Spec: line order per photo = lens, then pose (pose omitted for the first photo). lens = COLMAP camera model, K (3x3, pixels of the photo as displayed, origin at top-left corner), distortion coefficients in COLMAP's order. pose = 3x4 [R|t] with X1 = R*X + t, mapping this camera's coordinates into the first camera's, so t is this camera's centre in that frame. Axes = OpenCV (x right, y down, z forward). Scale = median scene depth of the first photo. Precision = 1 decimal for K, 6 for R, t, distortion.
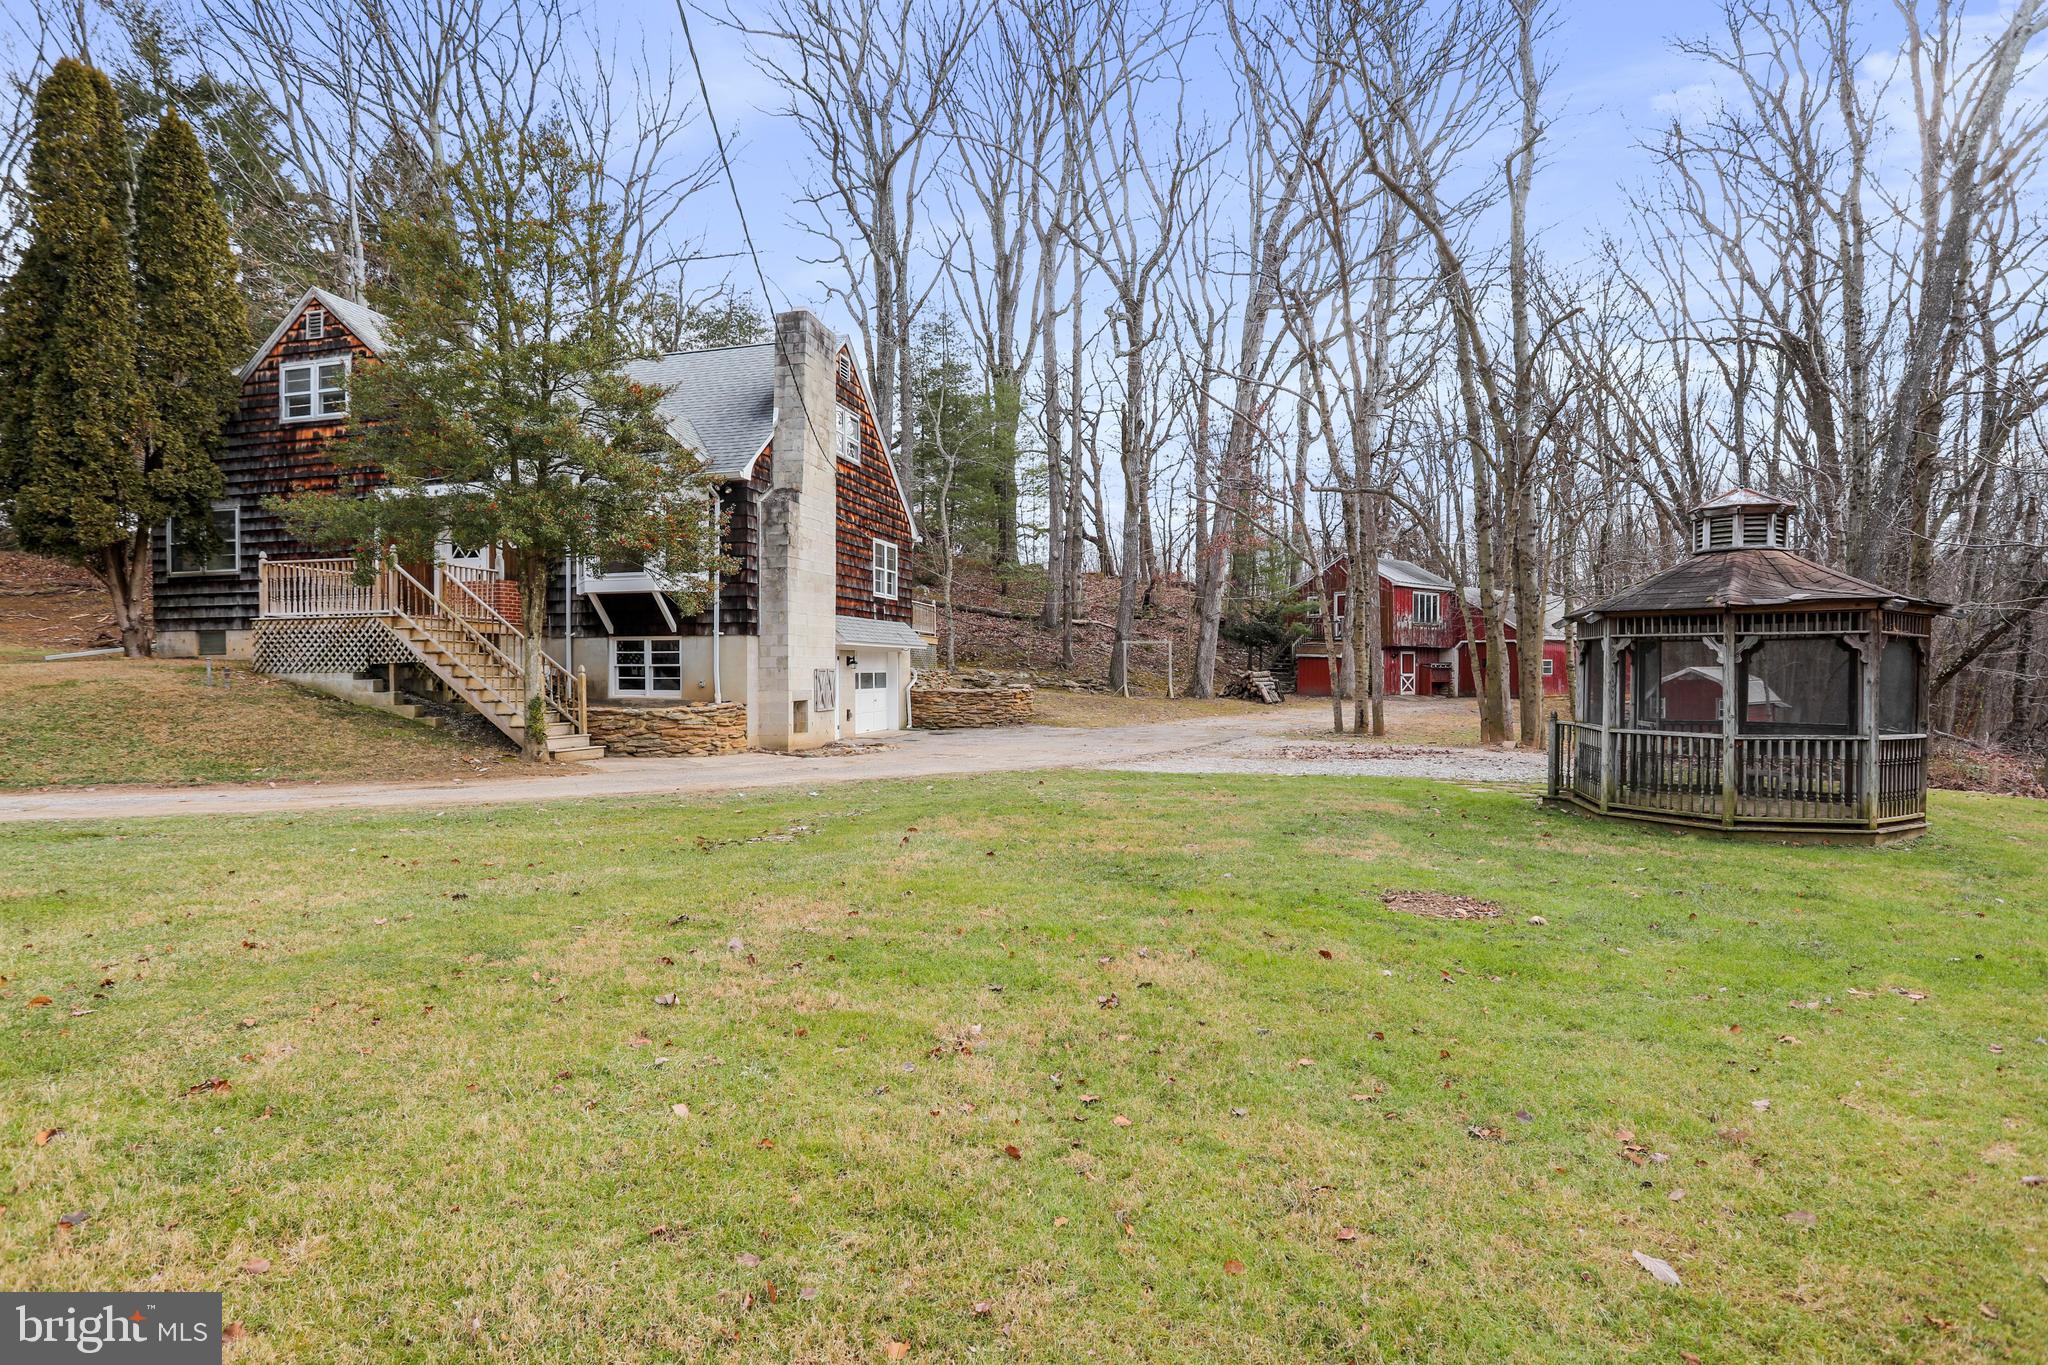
lens RADIAL K [[1020.0, 0, 1023.3], [0, 1020.0, 691.5], [0, 0, 1]] dist [-0.079628, 0.036155]
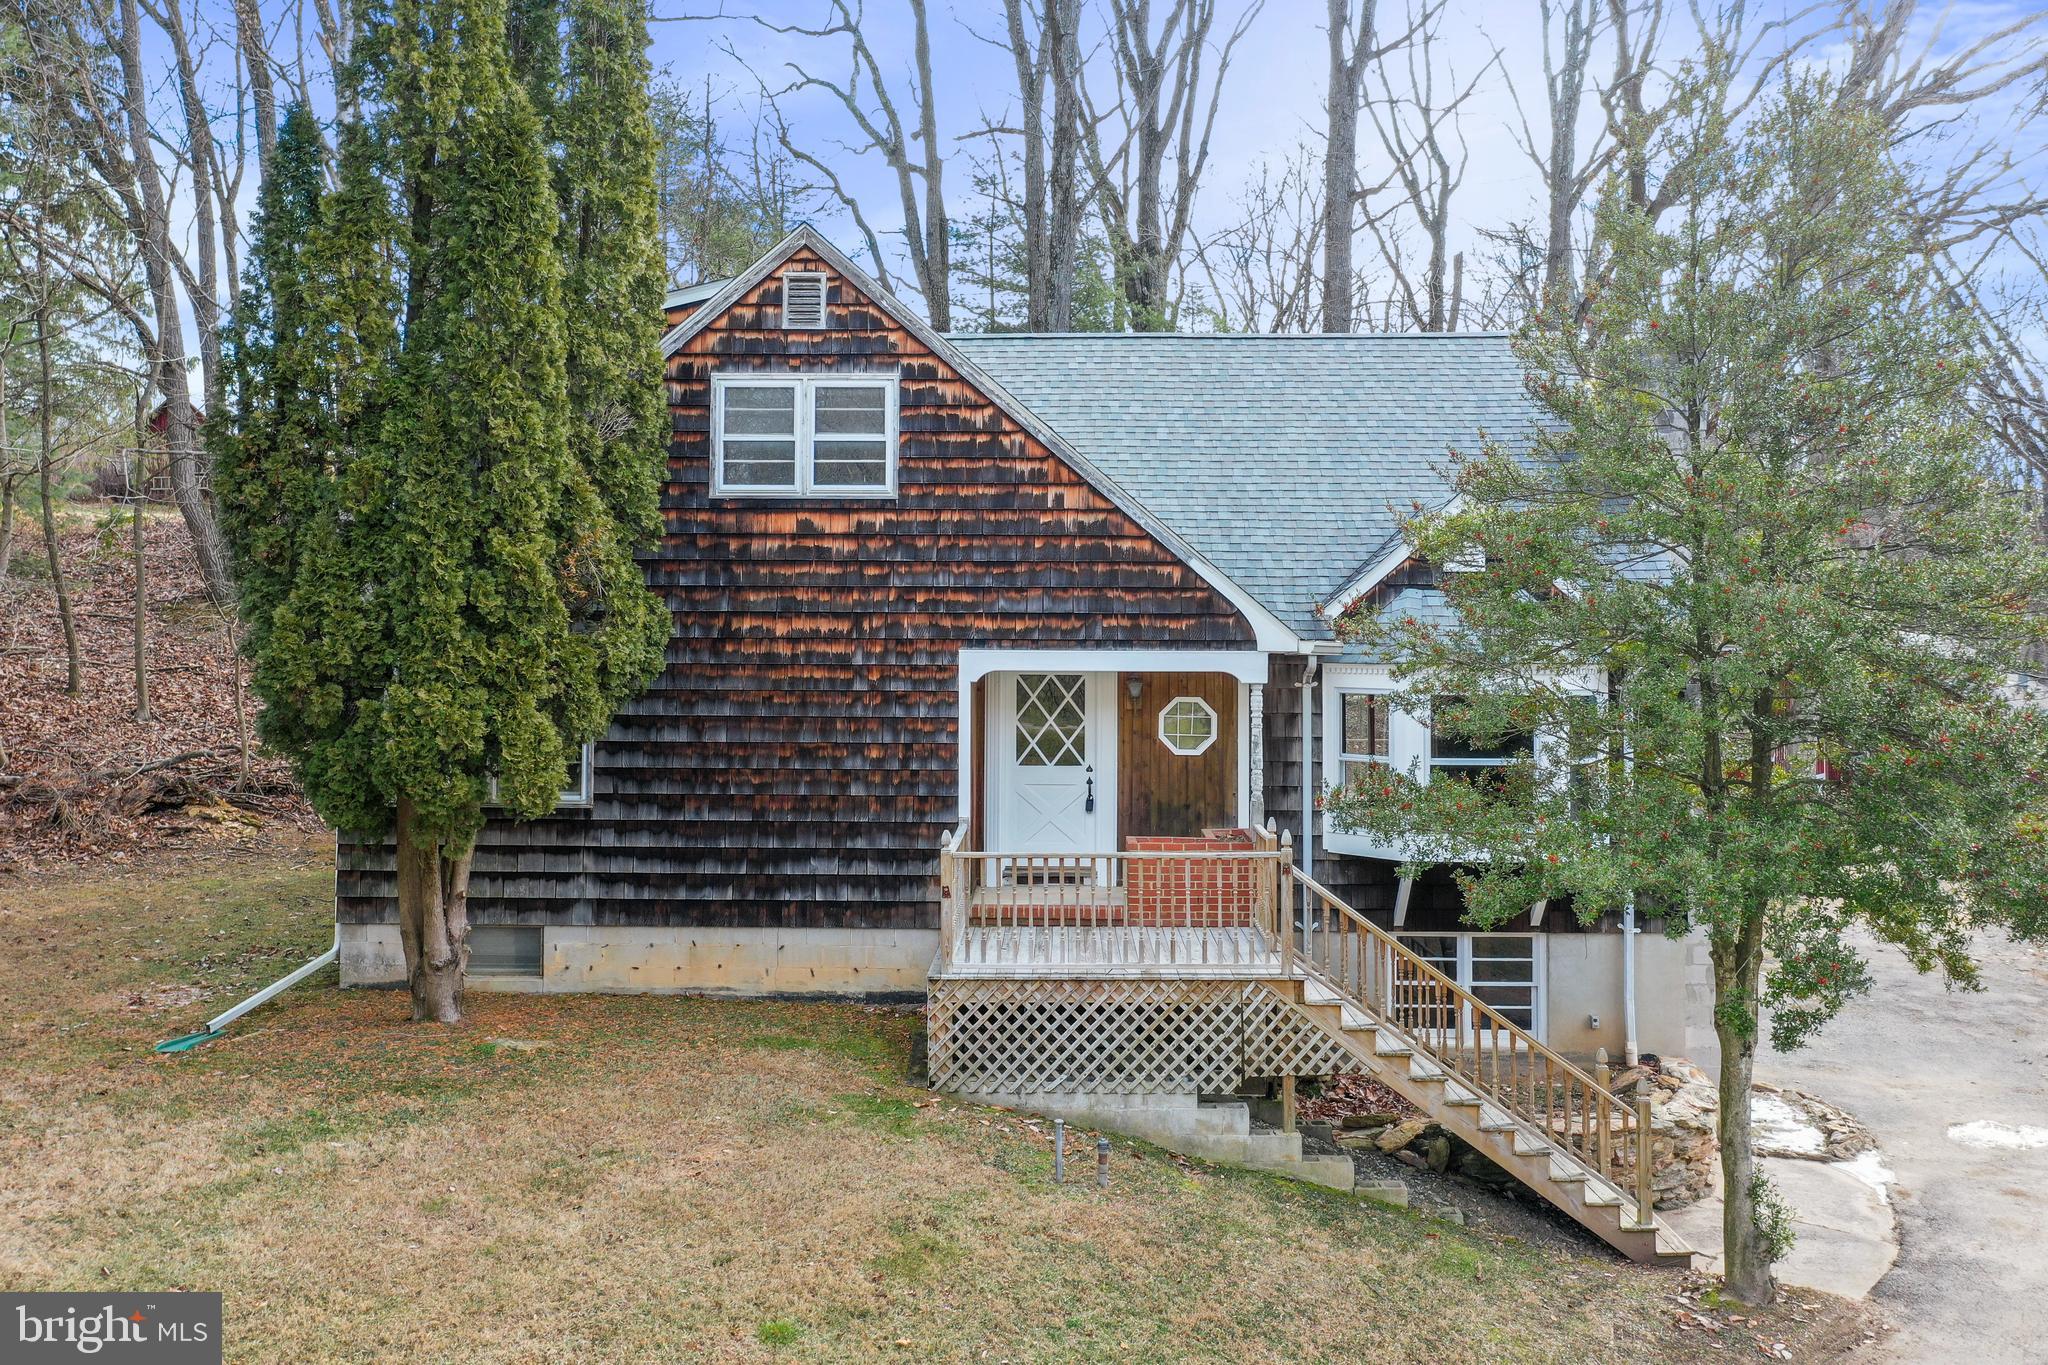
lens RADIAL K [[1683.4, 0, 1046.4], [0, 1683.4, 587.7], [0, 0, 1]] dist [0.035064, -0.047760]
pose [[0.978013, 0.011855, 0.208208, -0.771808], [-0.000376, 0.998482, -0.055083, -0.183811], [-0.208545, 0.053793, 0.976532, 0.164315]]
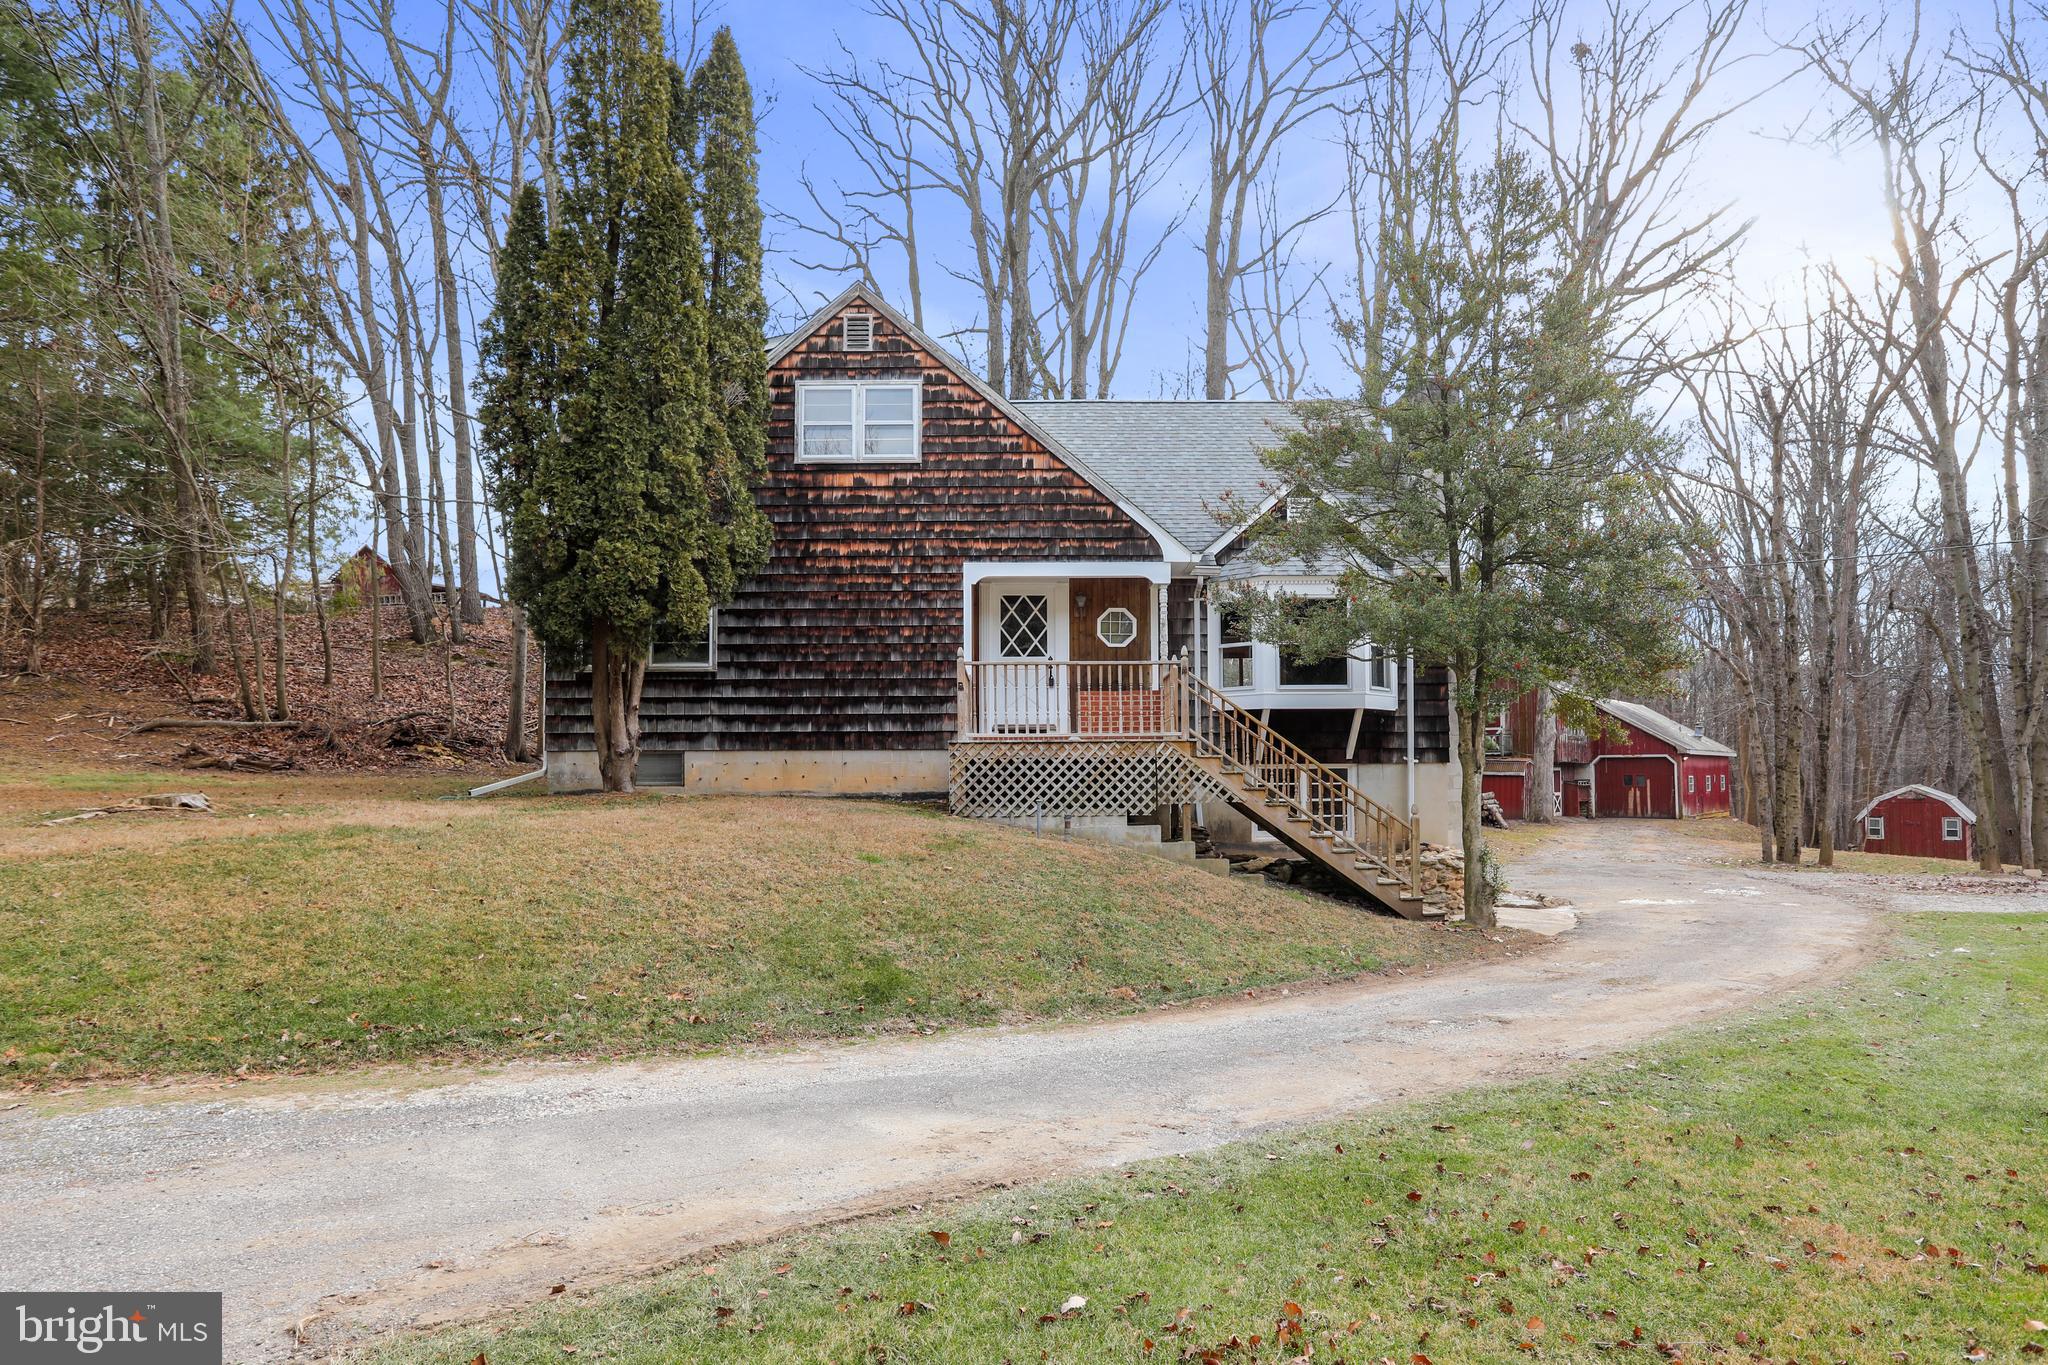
lens RADIAL K [[1272.7, 0, 1030.2], [0, 1272.7, 730.7], [0, 0, 1]] dist [-0.046165, 0.038920]
pose [[0.972641, 0.007276, 0.232199, -0.808123], [0.006836, 0.998180, -0.059913, -0.021996], [-0.232213, 0.059861, 0.970821, 0.078486]]
